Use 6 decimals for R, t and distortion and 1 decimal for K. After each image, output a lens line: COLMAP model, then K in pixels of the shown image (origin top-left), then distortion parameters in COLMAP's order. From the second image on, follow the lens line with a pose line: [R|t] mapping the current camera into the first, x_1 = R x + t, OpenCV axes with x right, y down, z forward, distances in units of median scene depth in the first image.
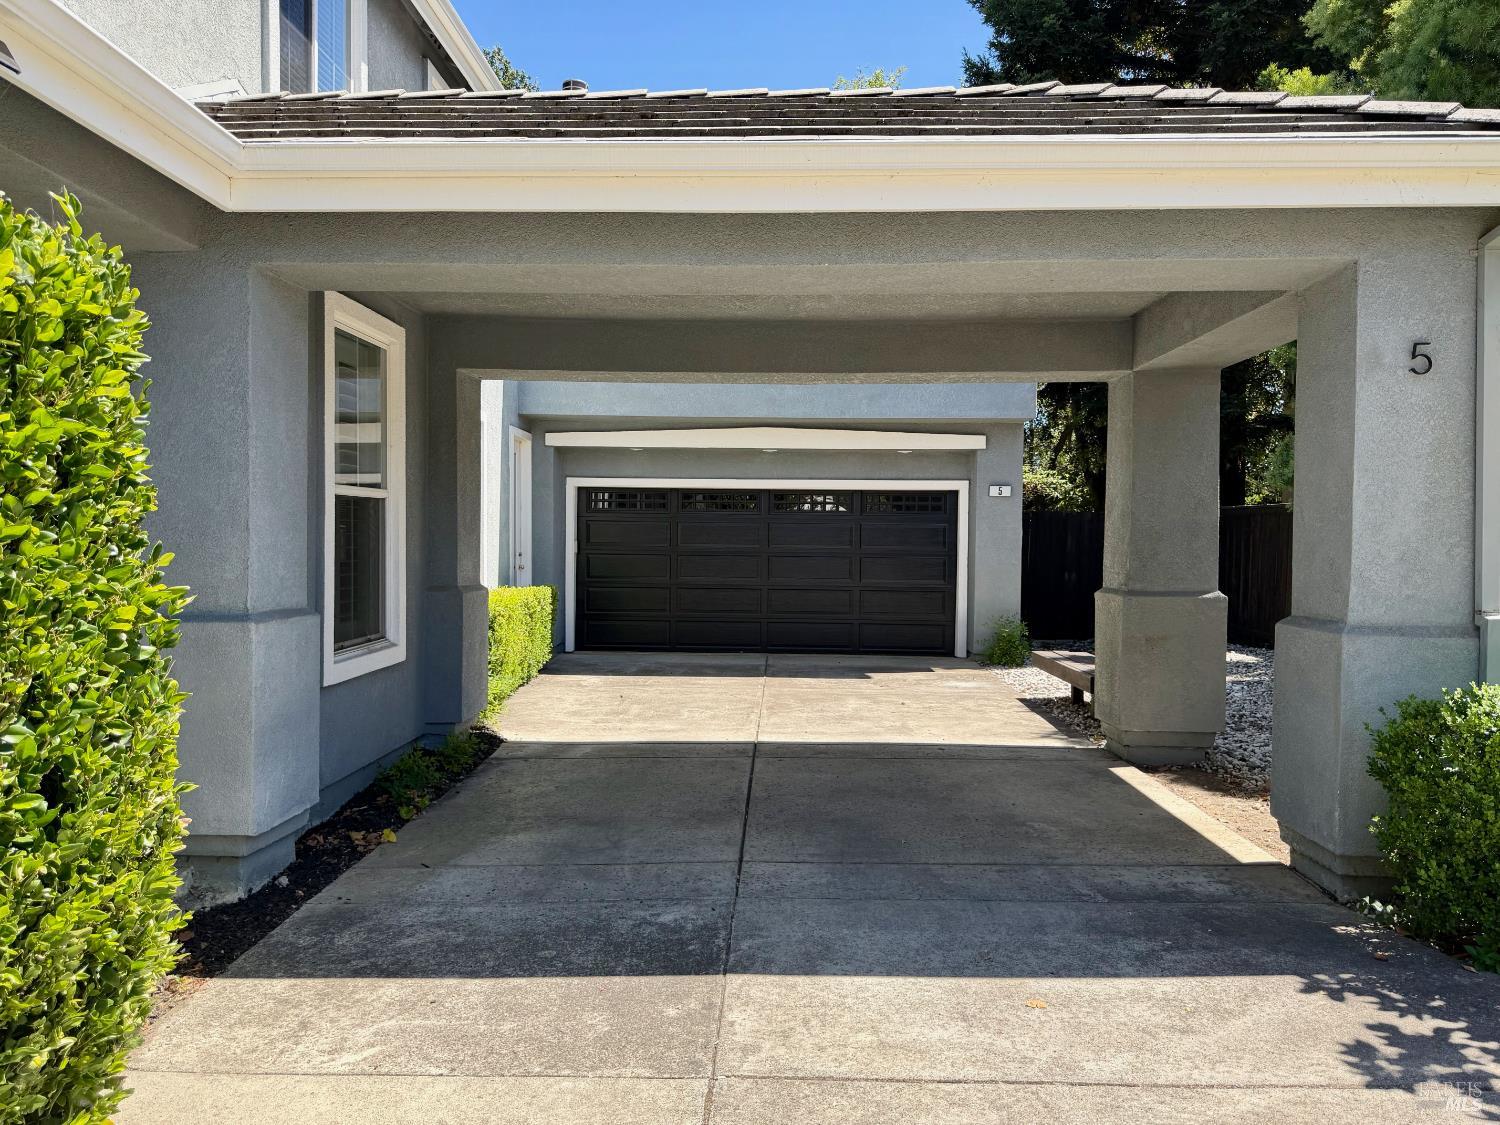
lens RADIAL K [[1064.0, 0, 750.0], [0, 1064.0, 562.5], [0, 0, 1]] dist [0.009379, -0.002999]
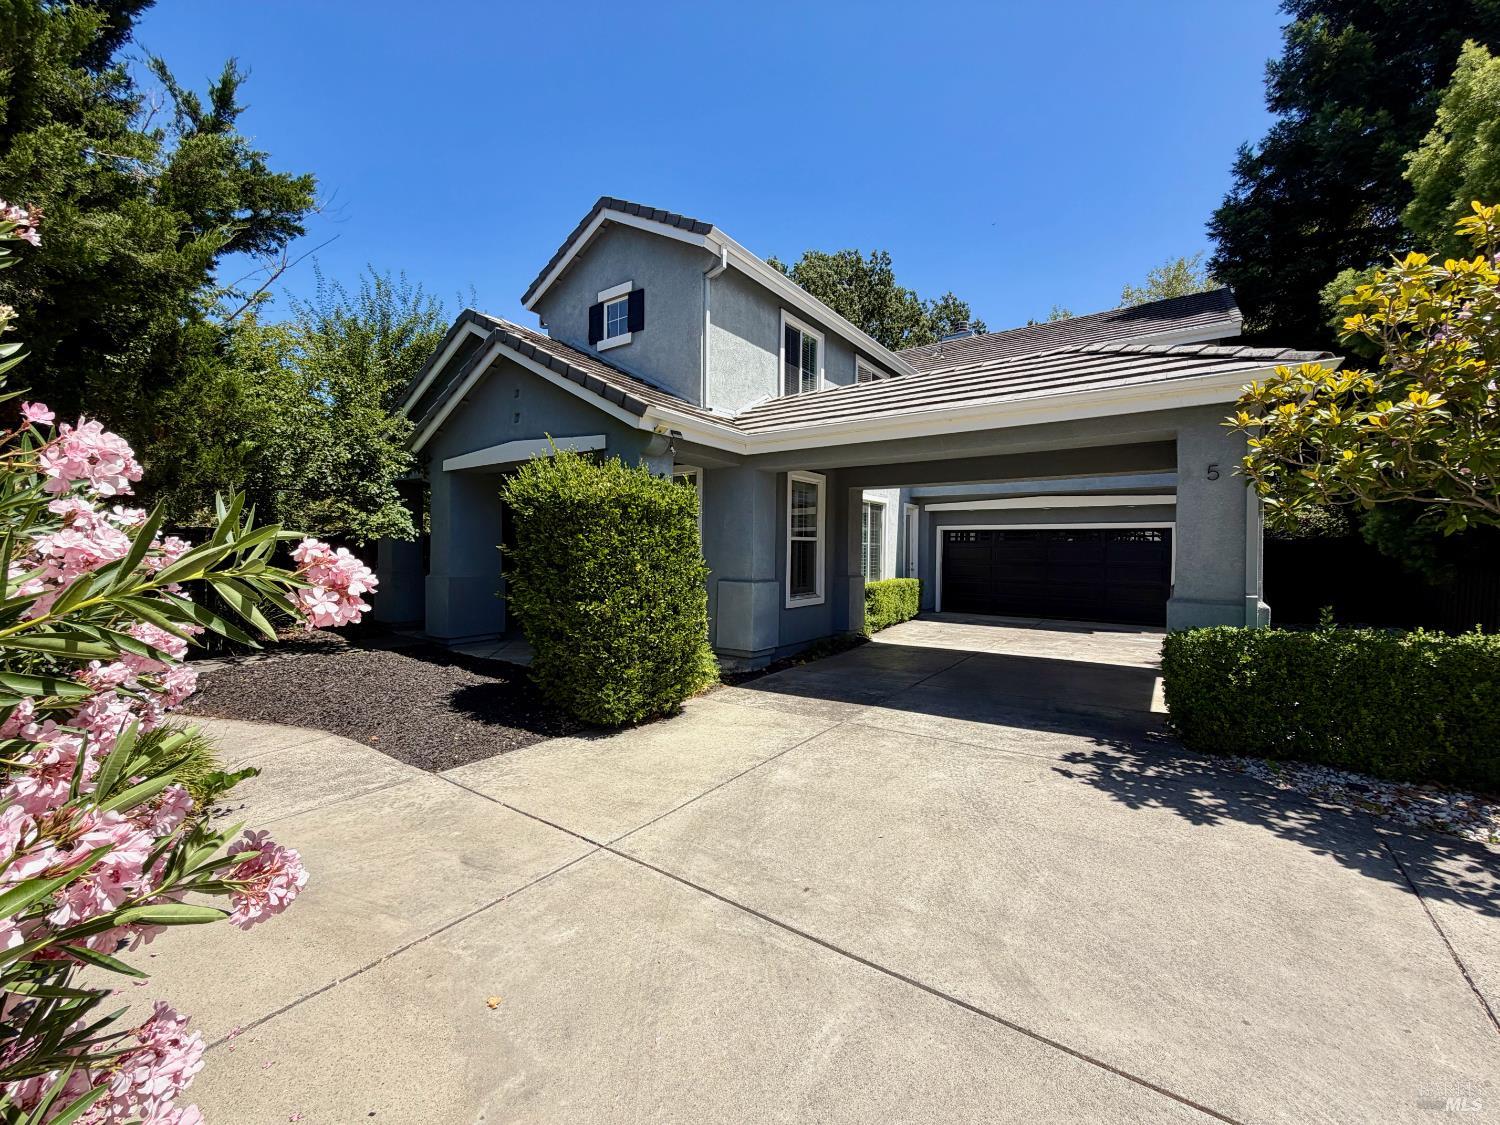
lens RADIAL K [[599.5, 0, 755.0], [0, 599.5, 561.7], [0, 0, 1]] dist [0.000548, -0.000029]
pose [[0.834365, 0.009226, -0.551135, 0.647266], [-0.015164, 0.999866, -0.006219, 0.007250], [0.551004, 0.013546, 0.834393, -0.593719]]
